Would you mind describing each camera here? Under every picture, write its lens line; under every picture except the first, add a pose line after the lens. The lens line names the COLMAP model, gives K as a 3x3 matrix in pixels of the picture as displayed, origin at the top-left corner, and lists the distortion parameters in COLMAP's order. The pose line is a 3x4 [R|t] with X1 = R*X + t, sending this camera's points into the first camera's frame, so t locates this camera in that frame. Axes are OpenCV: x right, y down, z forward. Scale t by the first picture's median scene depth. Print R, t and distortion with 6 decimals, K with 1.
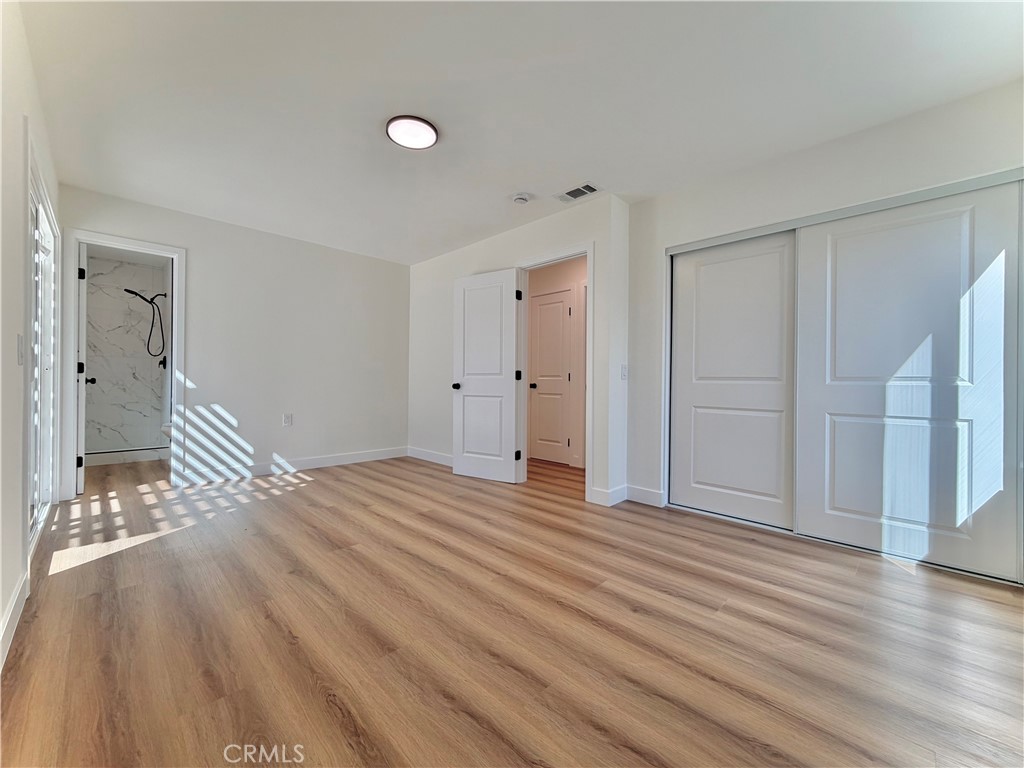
lens RADIAL K [[407.6, 0, 509.0], [0, 407.6, 381.5], [0, 0, 1]] dist [0.001763, -0.000035]
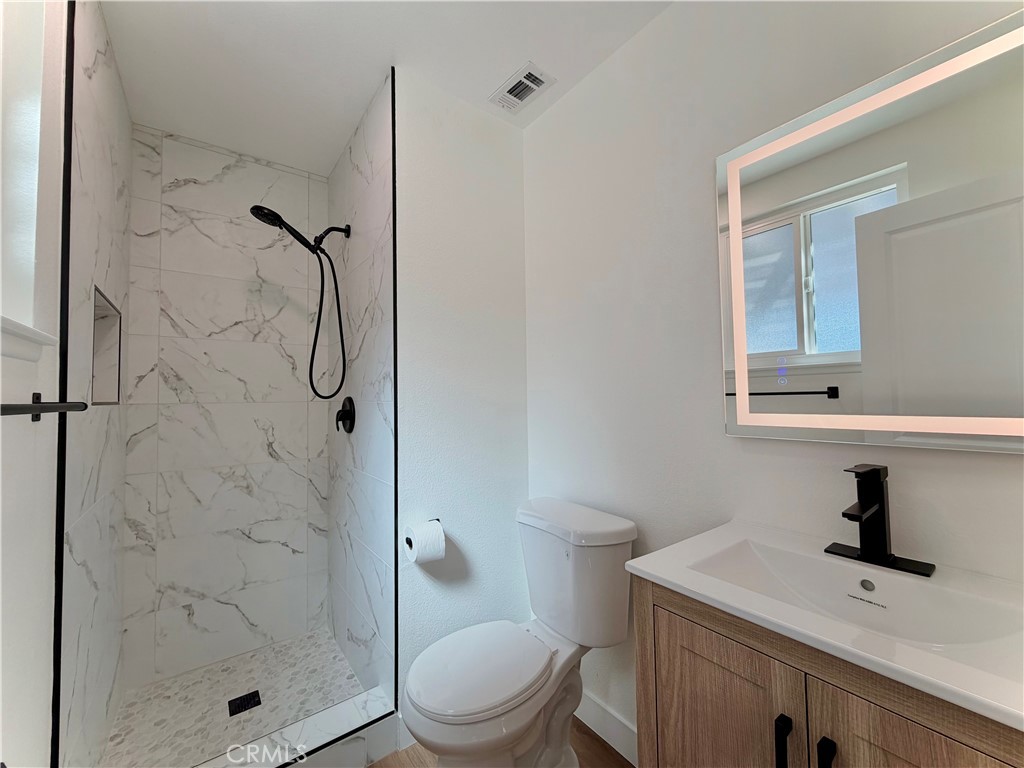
lens RADIAL K [[407.6, 0, 509.0], [0, 407.6, 381.5], [0, 0, 1]] dist [0.001763, -0.000035]
pose [[0.988874, -0.030964, -0.145499, -0.652339], [0.026296, 0.999079, -0.033893, -0.060385], [0.146415, 0.029689, 0.988778, 0.665917]]
